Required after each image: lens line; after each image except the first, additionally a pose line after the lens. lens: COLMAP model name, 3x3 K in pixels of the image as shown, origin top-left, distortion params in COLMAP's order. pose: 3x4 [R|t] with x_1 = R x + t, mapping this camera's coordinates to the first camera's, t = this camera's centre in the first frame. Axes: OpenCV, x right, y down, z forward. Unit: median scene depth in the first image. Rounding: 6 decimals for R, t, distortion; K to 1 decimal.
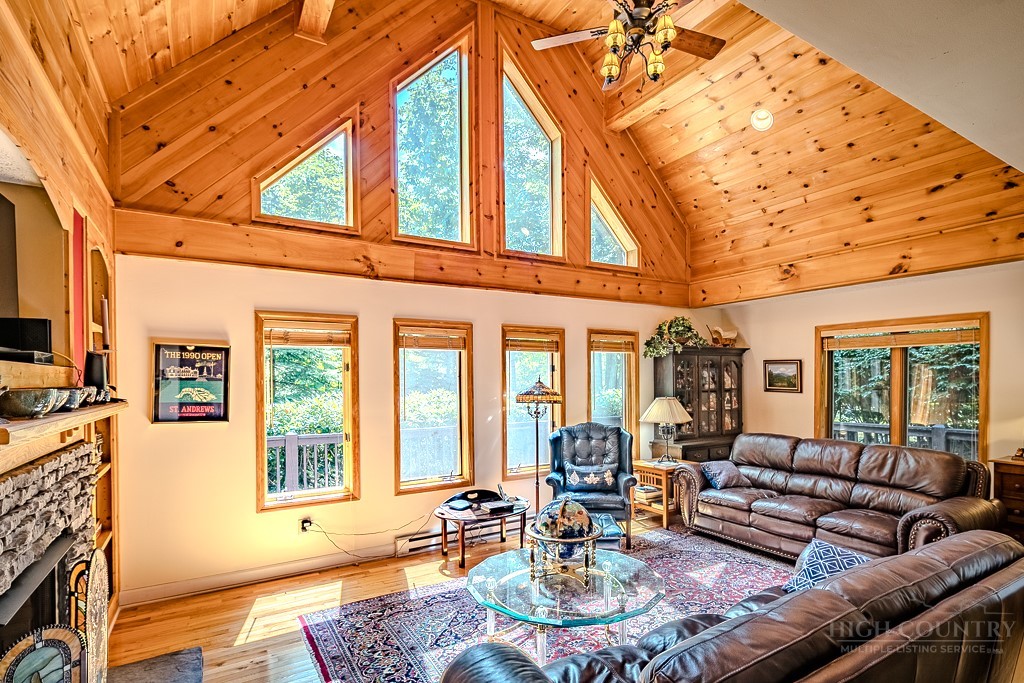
lens RADIAL K [[506.2, 0, 518.1], [0, 506.2, 385.5], [0, 0, 1]] dist [-0.001382, -0.000105]
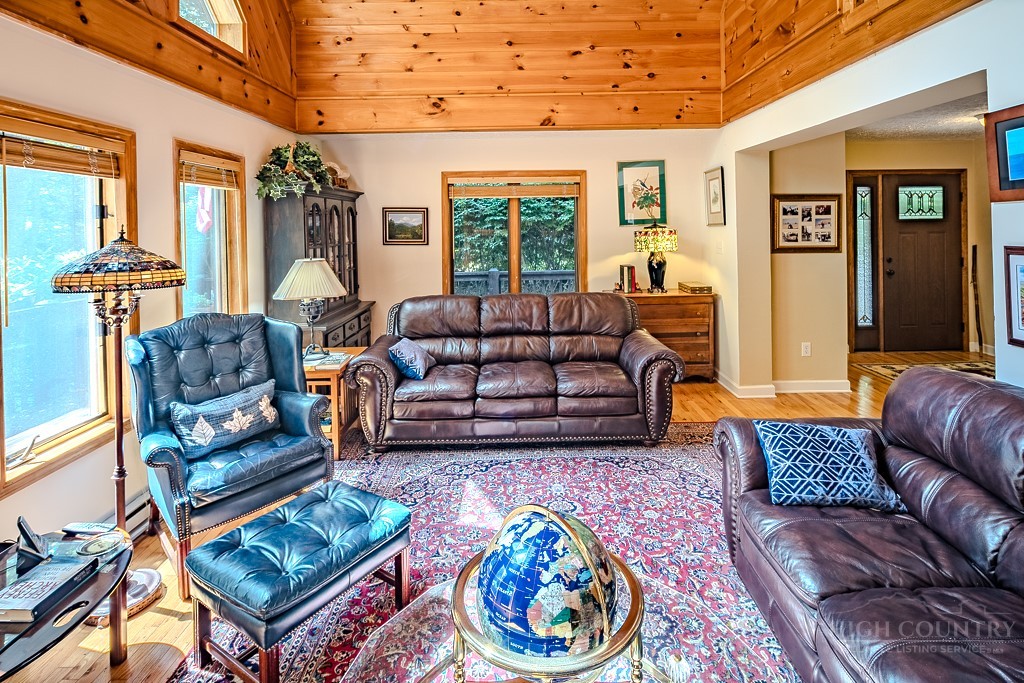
lens RADIAL K [[514.4, 0, 523.4], [0, 514.4, 225.0], [0, 0, 1]] dist [0.002187, -0.001309]
pose [[0.511317, -0.002328, 0.859389, -0.162772], [0.025560, 0.999595, -0.012501, -0.005699], [-0.859012, 0.028358, 0.511169, 0.463562]]
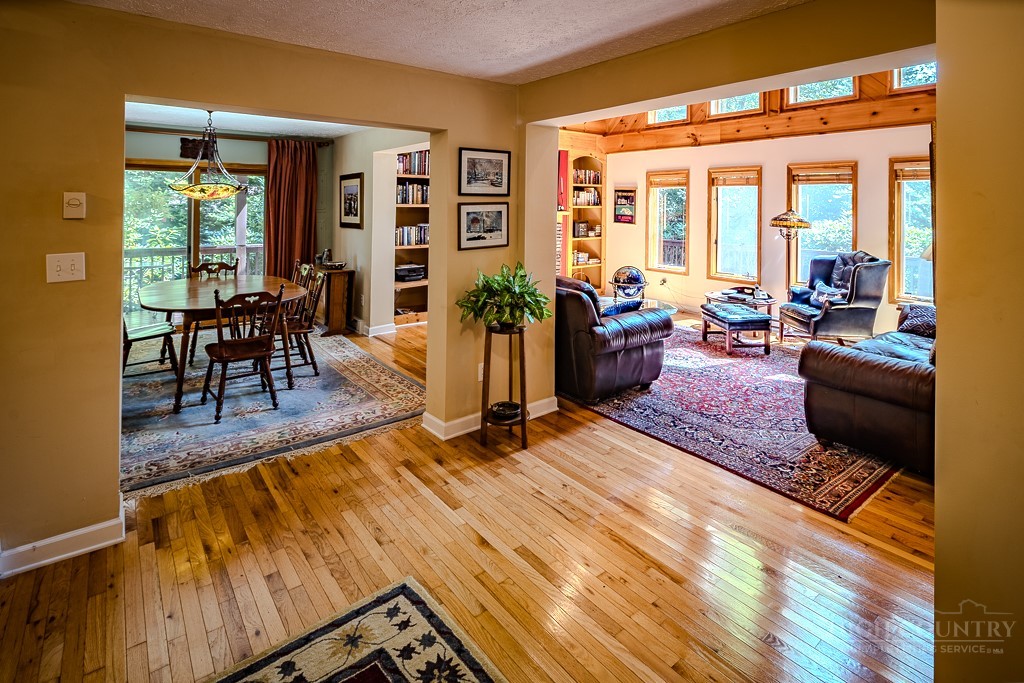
lens RADIAL K [[518.1, 0, 524.6], [0, 518.1, 199.3], [0, 0, 1]] dist [0.002595, 0.000245]
pose [[0.125058, -0.000594, -0.992149, 1.193372], [-0.025377, 0.999671, -0.003797, -0.012022], [0.991825, 0.025653, 0.125002, 0.197730]]
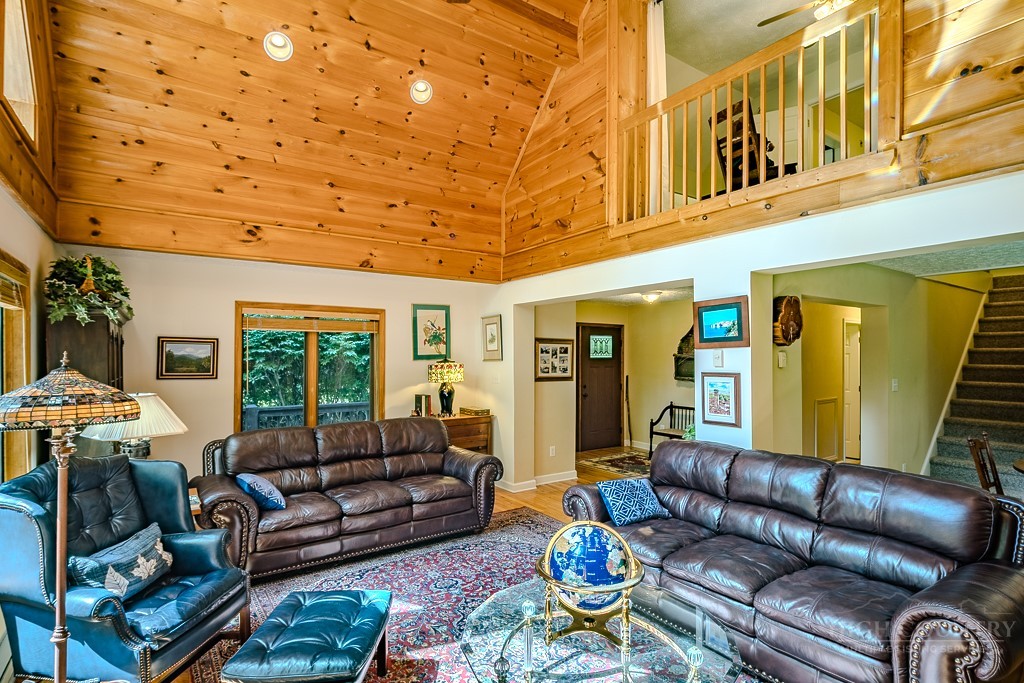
lens RADIAL K [[511.3, 0, 524.8], [0, 511.3, 356.0], [0, 0, 1]] dist [0.000388, -0.000429]
pose [[-0.071361, 0.009365, 0.997407, -0.370477], [0.017988, 0.999805, -0.008100, -0.007670], [-0.997288, 0.017363, -0.071516, 0.665892]]
